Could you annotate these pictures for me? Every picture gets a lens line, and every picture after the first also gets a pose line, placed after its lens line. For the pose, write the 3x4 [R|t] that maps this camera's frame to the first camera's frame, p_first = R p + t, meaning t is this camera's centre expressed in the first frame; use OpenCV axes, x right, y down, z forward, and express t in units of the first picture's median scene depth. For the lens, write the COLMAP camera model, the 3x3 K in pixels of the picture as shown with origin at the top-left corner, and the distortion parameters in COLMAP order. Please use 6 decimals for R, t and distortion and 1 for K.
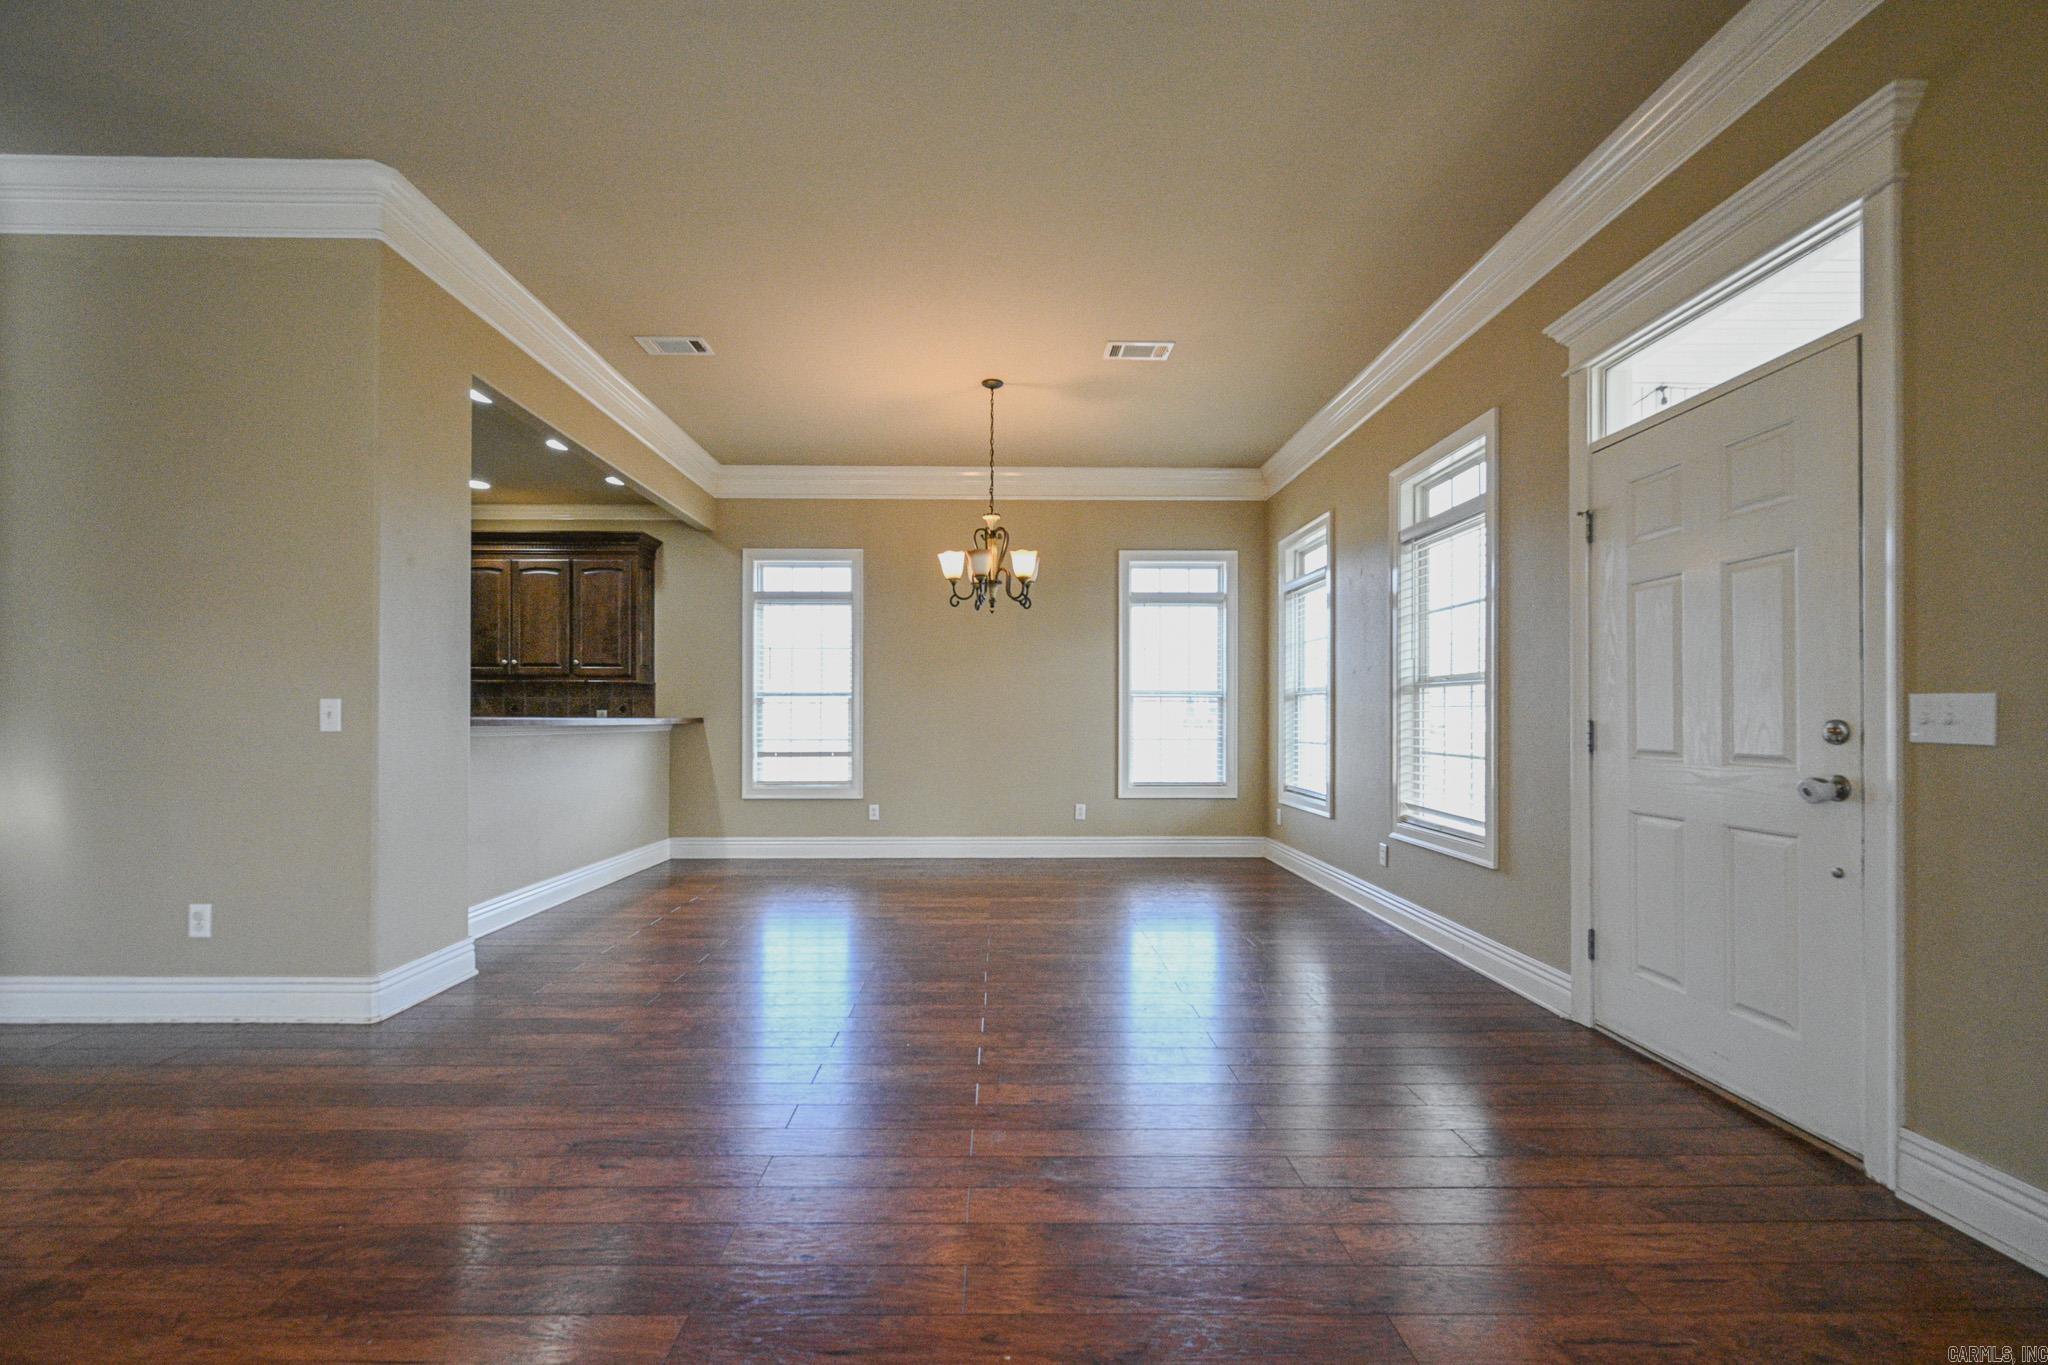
lens RADIAL K [[835.3, 0, 1041.1], [0, 835.3, 706.1], [0, 0, 1]] dist [0.001224, -0.000004]
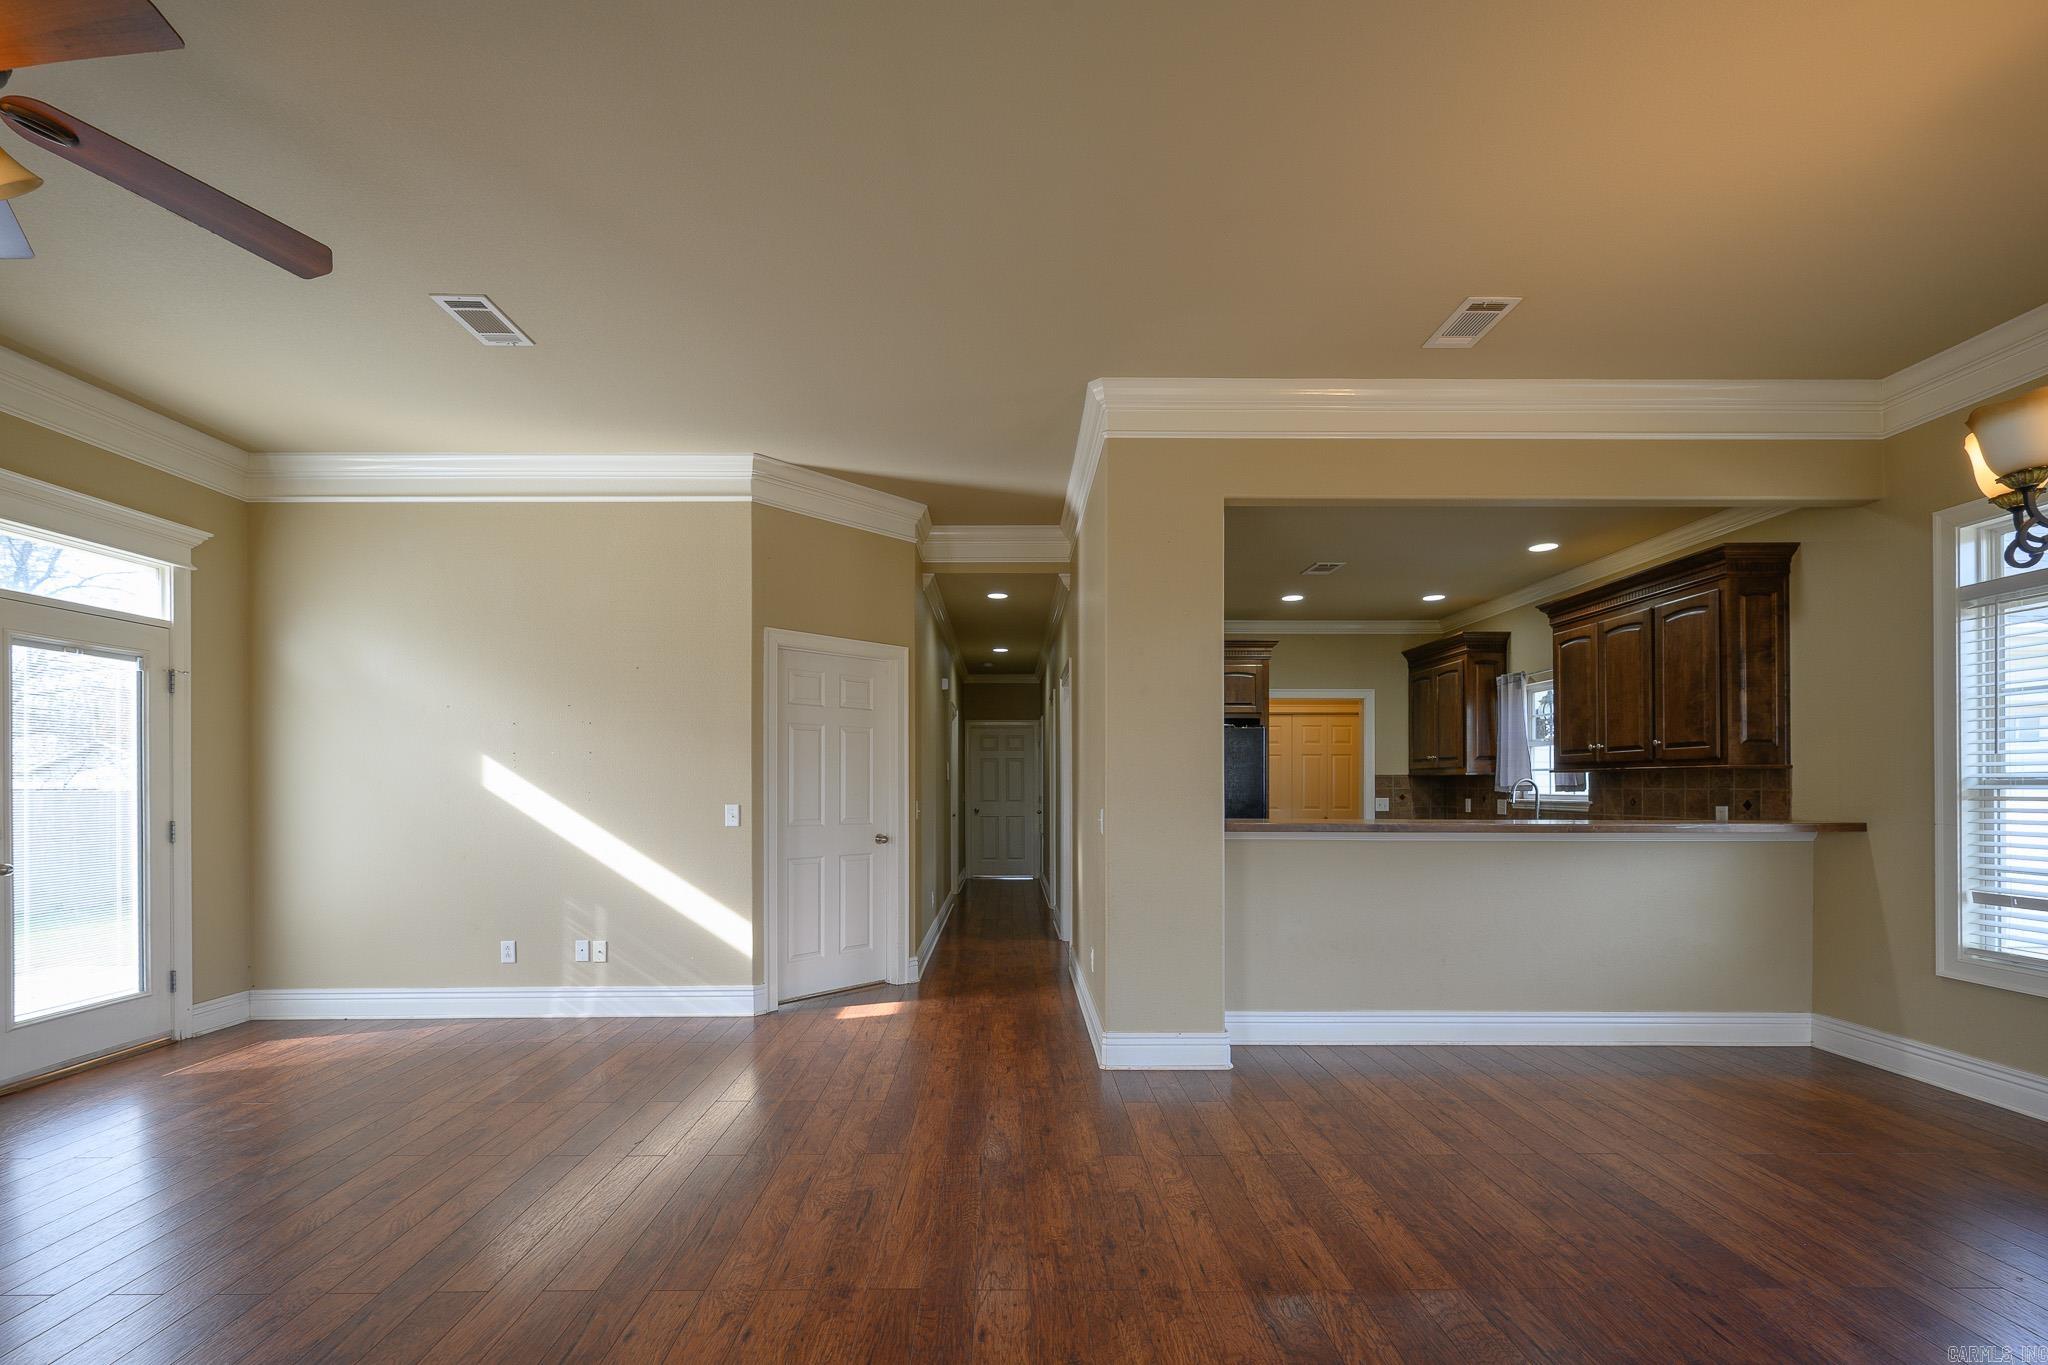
lens RADIAL K [[888.2, 0, 1032.1], [0, 888.2, 778.1], [0, 0, 1]] dist [-0.002446, -0.000484]
pose [[-0.043858, -0.007068, -0.999013, 0.258552], [0.014494, 0.999865, -0.007710, -0.022430], [0.998933, -0.014818, -0.043749, 0.470456]]
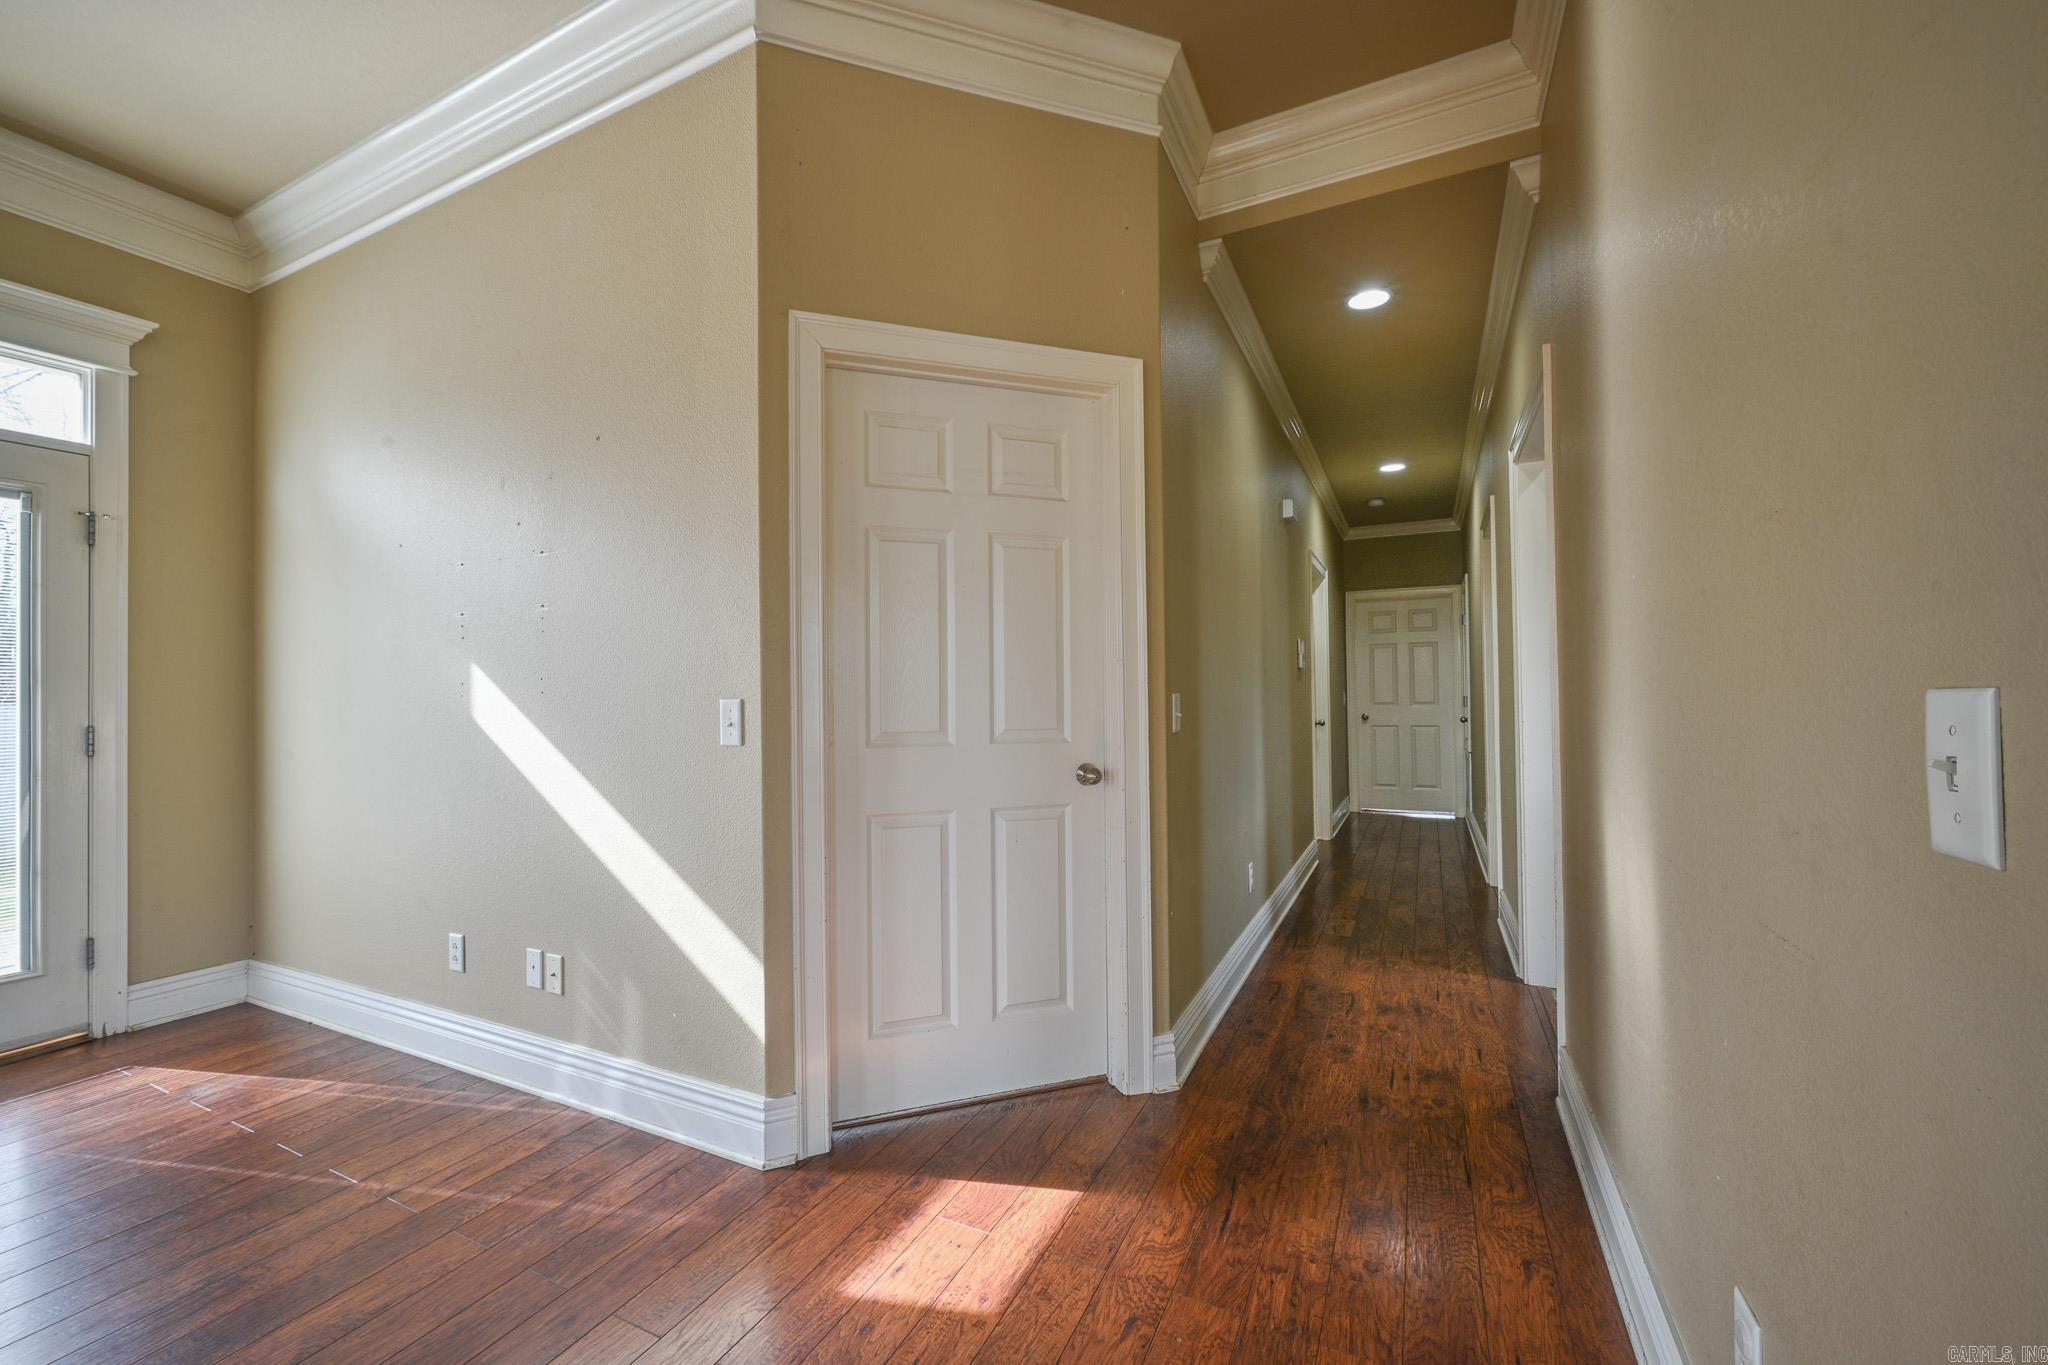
lens RADIAL K [[838.5, 0, 1024.0], [0, 838.5, 682.5], [0, 0, 1]] dist [0.002451, 0.000563]
pose [[-0.492316, -0.008088, -0.870379, -0.274604], [0.022502, 0.999504, -0.022016, -0.005318], [0.870126, -0.030424, -0.491890, 0.447000]]
